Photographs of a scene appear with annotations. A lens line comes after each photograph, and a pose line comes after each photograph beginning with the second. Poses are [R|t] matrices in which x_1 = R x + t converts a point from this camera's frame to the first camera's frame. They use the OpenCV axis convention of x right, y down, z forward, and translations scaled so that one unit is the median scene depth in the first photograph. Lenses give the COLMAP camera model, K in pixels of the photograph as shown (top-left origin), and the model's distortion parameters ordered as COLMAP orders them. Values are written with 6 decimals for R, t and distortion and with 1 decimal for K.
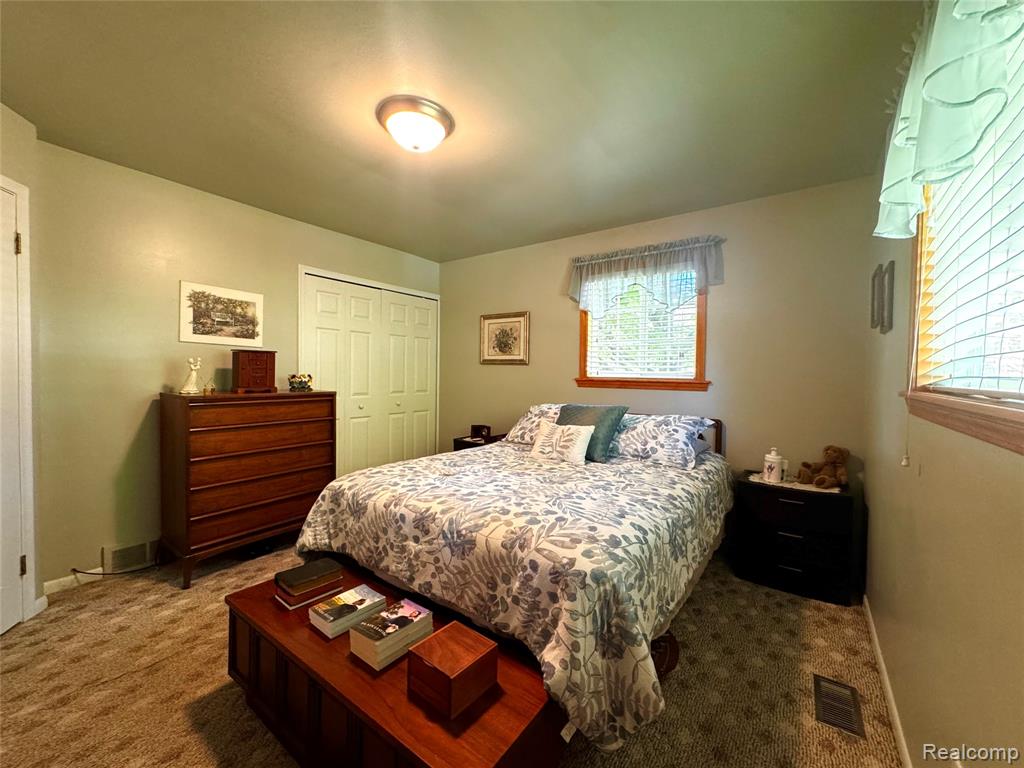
lens RADIAL K [[407.9, 0, 510.8], [0, 407.9, 381.2], [0, 0, 1]] dist [0.000822, 0.000767]
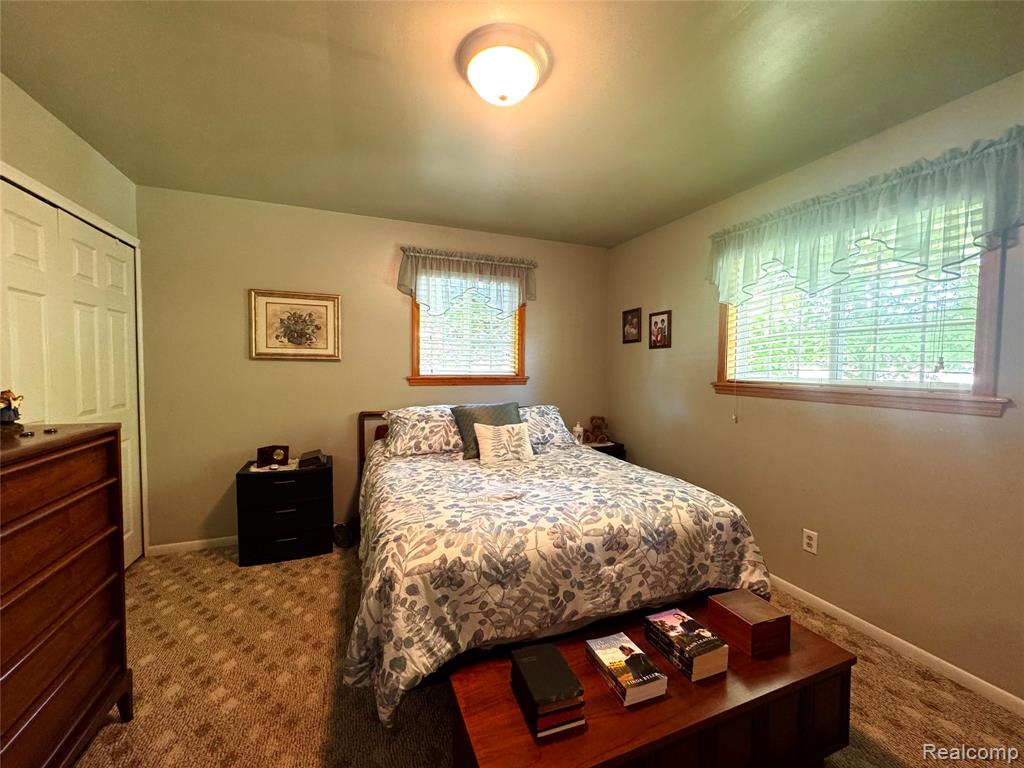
lens RADIAL K [[407.9, 0, 512.9], [0, 407.9, 379.2], [0, 0, 1]] dist [0.000822, 0.000767]
pose [[0.535874, -0.037760, 0.843453, -0.951817], [0.015118, 0.999268, 0.035130, -0.058742], [-0.844163, -0.006074, 0.536053, 0.577702]]
